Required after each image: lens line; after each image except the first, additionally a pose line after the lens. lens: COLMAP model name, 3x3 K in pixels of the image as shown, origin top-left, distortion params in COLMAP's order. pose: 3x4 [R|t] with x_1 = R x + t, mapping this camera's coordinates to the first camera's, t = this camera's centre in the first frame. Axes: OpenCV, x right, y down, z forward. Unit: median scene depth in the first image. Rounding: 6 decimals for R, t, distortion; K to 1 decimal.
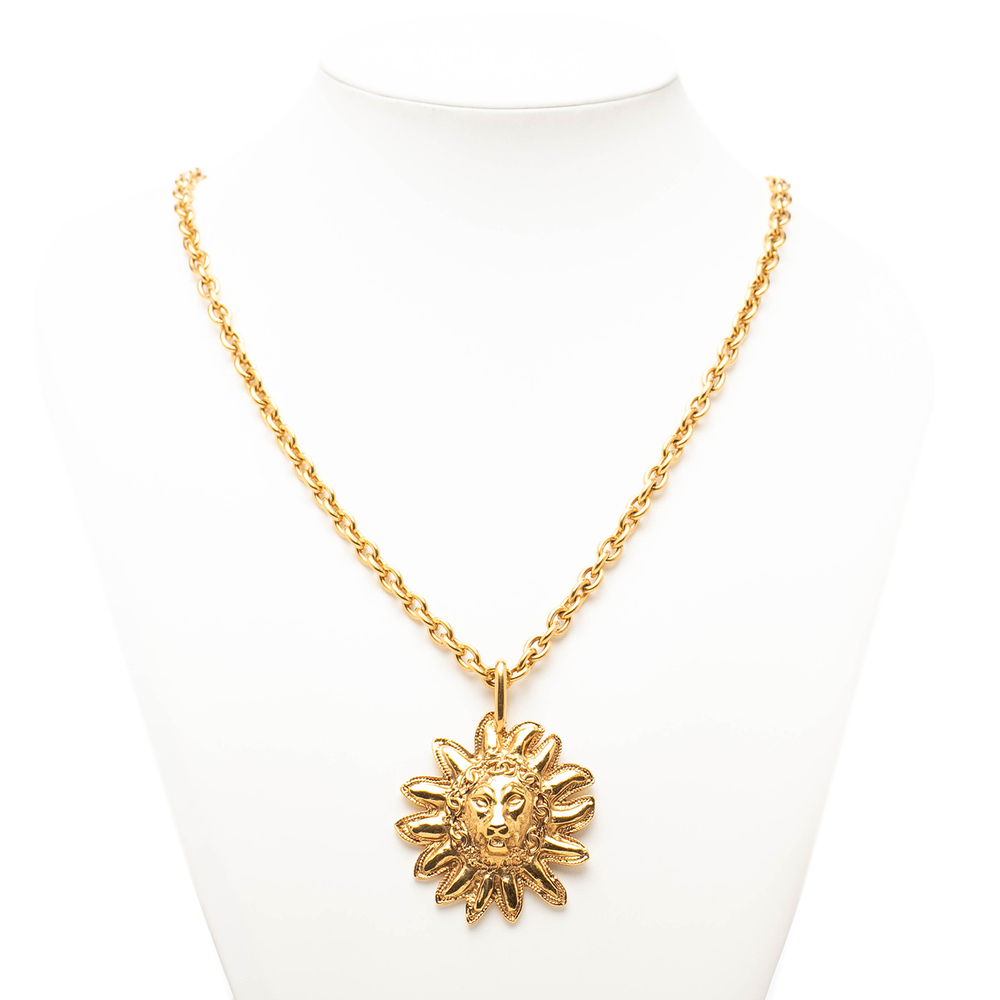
lens RADIAL K [[4414.5, 0, 500.0], [0, 4414.5, 500.0], [0, 0, 1]] dist [0.024721, -0.255682]
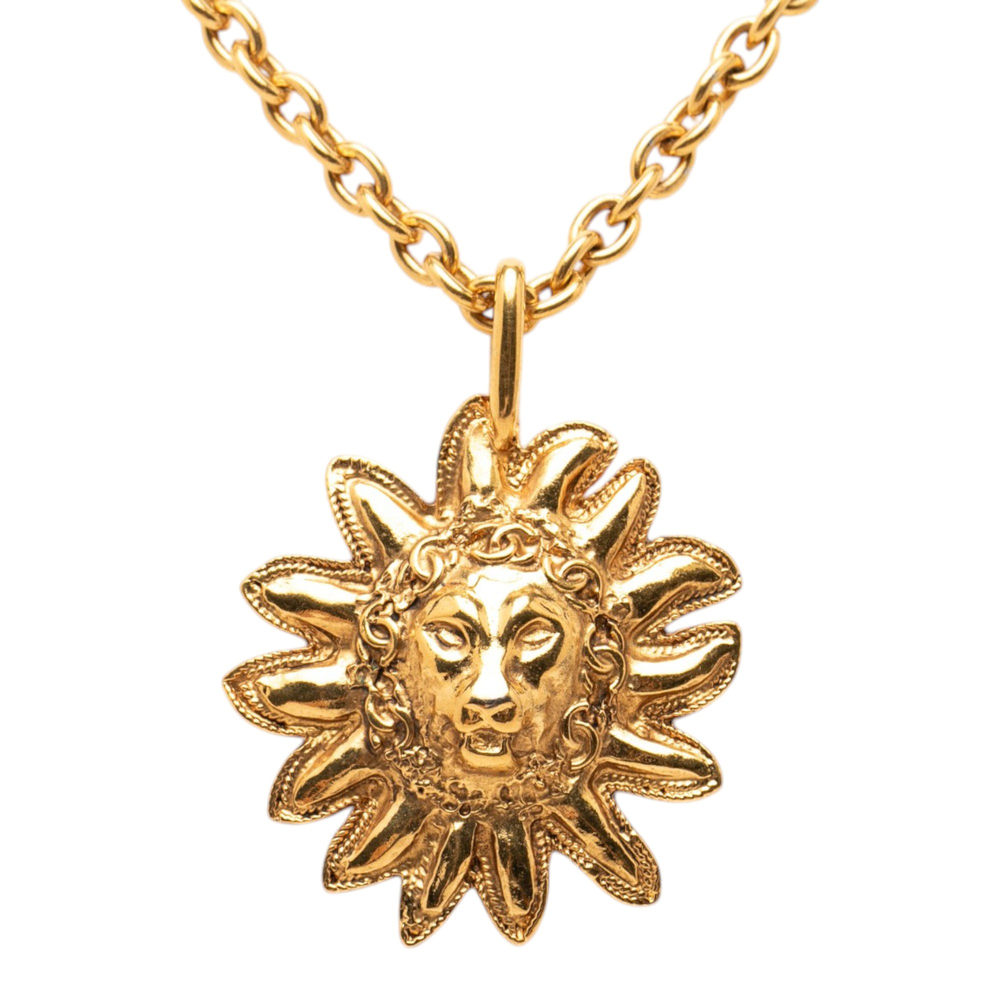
lens RADIAL K [[4414.5, 0, 500.0], [0, 4414.5, 500.0], [0, 0, 1]] dist [0.024721, -0.255682]
pose [[0.999160, 0.034154, 0.022656, -0.008901], [-0.037368, 0.986200, 0.161285, -0.005574], [-0.016835, -0.161996, 0.986648, 0.619616]]
